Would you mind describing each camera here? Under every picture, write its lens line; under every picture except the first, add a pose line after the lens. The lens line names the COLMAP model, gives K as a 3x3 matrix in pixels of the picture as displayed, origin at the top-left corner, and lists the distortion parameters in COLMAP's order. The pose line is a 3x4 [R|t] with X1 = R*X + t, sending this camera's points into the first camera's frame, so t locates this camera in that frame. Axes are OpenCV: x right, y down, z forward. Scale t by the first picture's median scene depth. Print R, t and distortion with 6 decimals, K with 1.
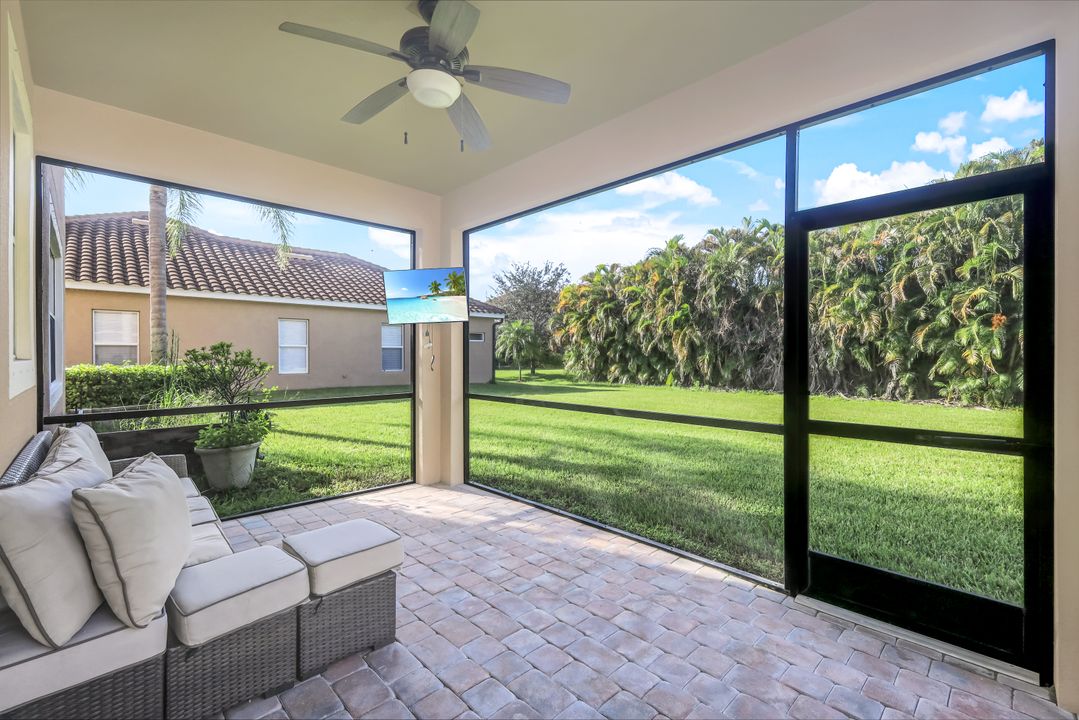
lens RADIAL K [[446.8, 0, 549.1], [0, 446.8, 359.5], [0, 0, 1]] dist [-0.000954, -0.000361]
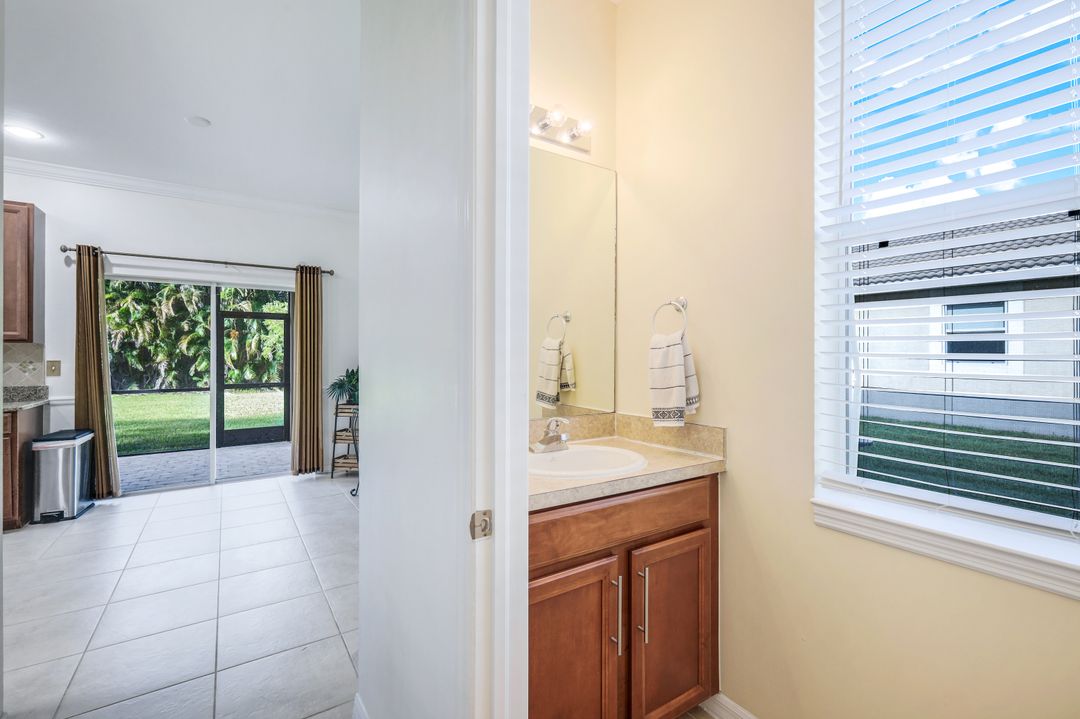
lens RADIAL K [[484.5, 0, 548.3], [0, 484.5, 352.7], [0, 0, 1]] dist [0.010577, -0.000354]
pose [[0.162040, 0.001300, 0.986783, -0.381612], [0.011175, 0.999933, -0.003152, -0.006499], [-0.986721, 0.011538, 0.162014, -0.272479]]
